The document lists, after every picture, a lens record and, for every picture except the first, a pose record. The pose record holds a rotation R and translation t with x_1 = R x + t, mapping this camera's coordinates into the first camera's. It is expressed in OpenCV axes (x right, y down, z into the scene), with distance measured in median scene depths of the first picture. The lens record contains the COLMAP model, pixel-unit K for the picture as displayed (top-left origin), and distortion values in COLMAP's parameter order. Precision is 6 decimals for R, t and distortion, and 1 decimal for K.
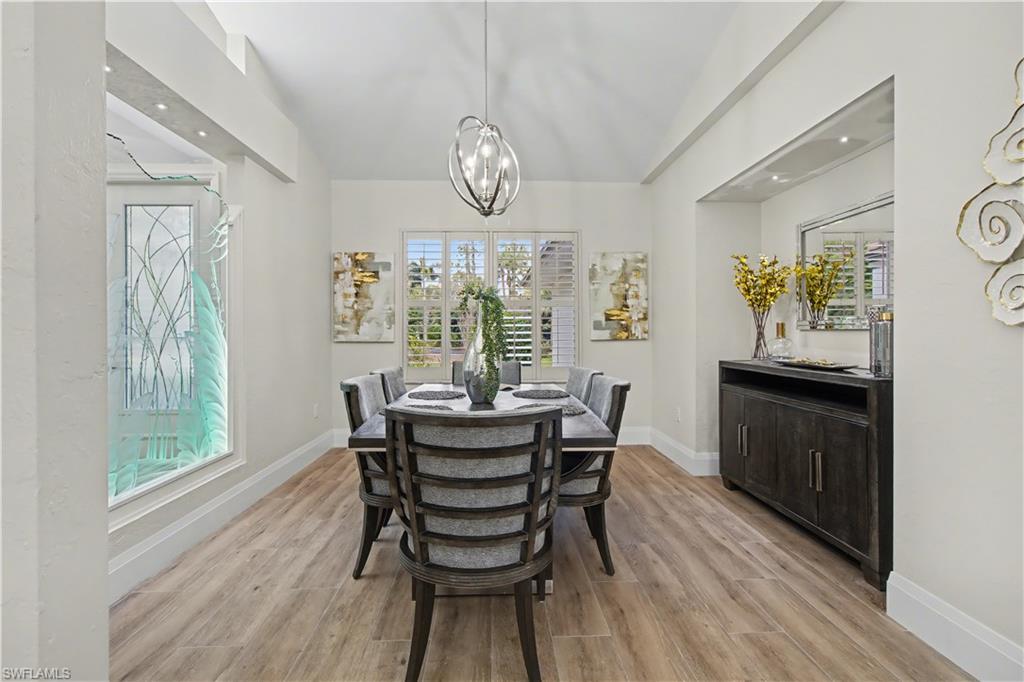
lens RADIAL K [[491.4, 0, 507.0], [0, 491.4, 334.7], [0, 0, 1]] dist [-0.006138, 0.006869]
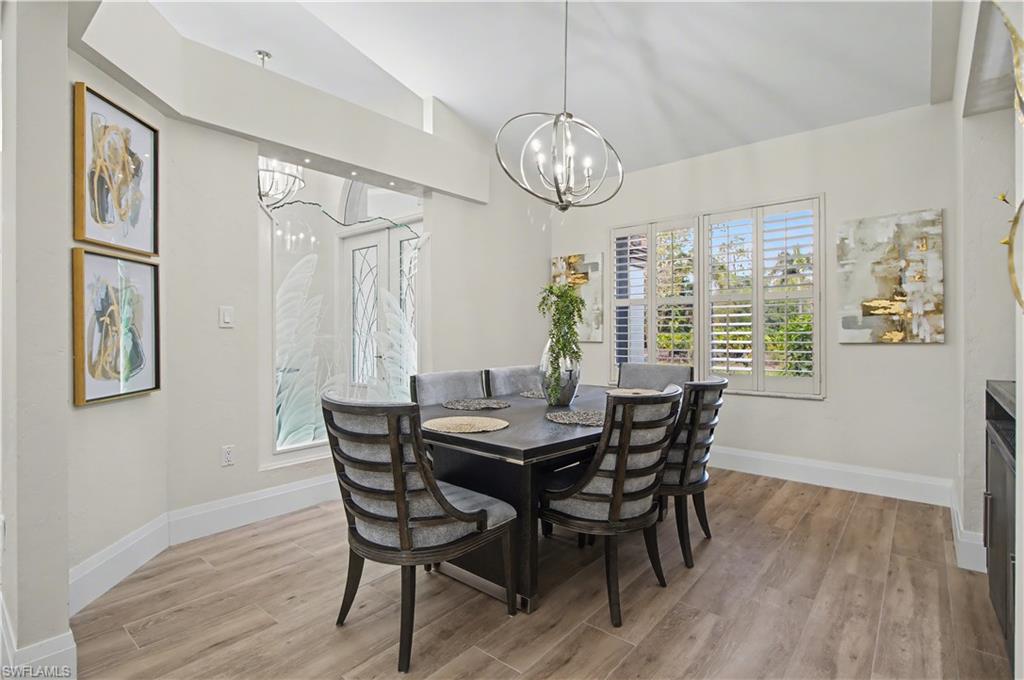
lens RADIAL K [[491.4, 0, 483.8], [0, 491.4, 336.6], [0, 0, 1]] dist [-0.006138, 0.006869]
pose [[0.726683, 0.006644, -0.686941, 0.289740], [-0.004400, 0.999978, 0.005018, 0.000054], [0.686959, -0.000624, 0.726696, 0.116124]]
